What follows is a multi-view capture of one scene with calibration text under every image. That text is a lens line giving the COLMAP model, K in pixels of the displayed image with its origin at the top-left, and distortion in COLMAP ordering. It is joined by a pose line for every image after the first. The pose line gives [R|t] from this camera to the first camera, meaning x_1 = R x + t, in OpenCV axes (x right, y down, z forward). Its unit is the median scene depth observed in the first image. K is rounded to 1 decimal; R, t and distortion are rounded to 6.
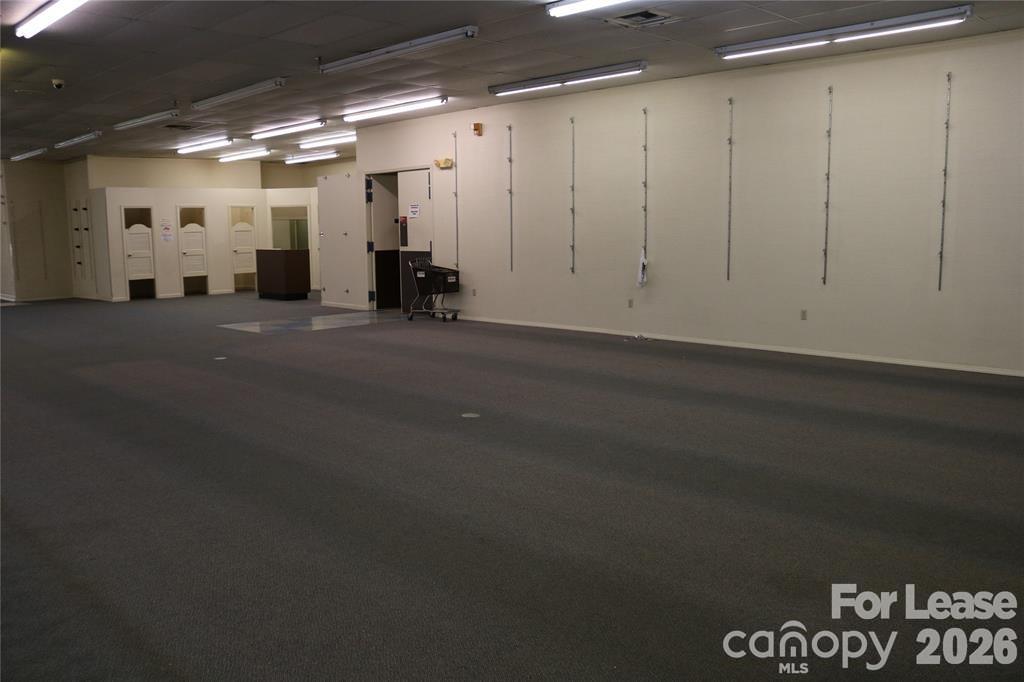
lens RADIAL K [[843.4, 0, 508.5], [0, 843.4, 355.1], [0, 0, 1]] dist [-0.160253, 0.139399]
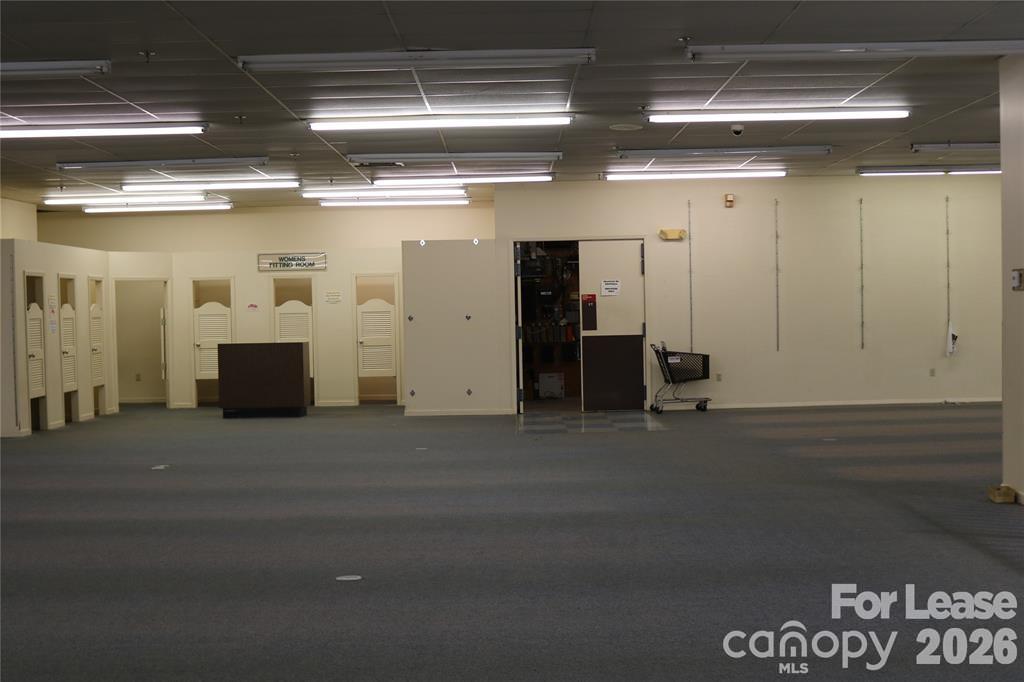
lens RADIAL K [[1312.3, 0, 512.0], [0, 1312.3, 341.0], [0, 0, 1]] dist [-0.071304, 0.005214]
pose [[0.705068, -0.020015, 0.708857, -1.102159], [0.120094, 0.988533, -0.091540, -0.010257], [-0.698896, 0.149672, 0.699387, 0.153755]]
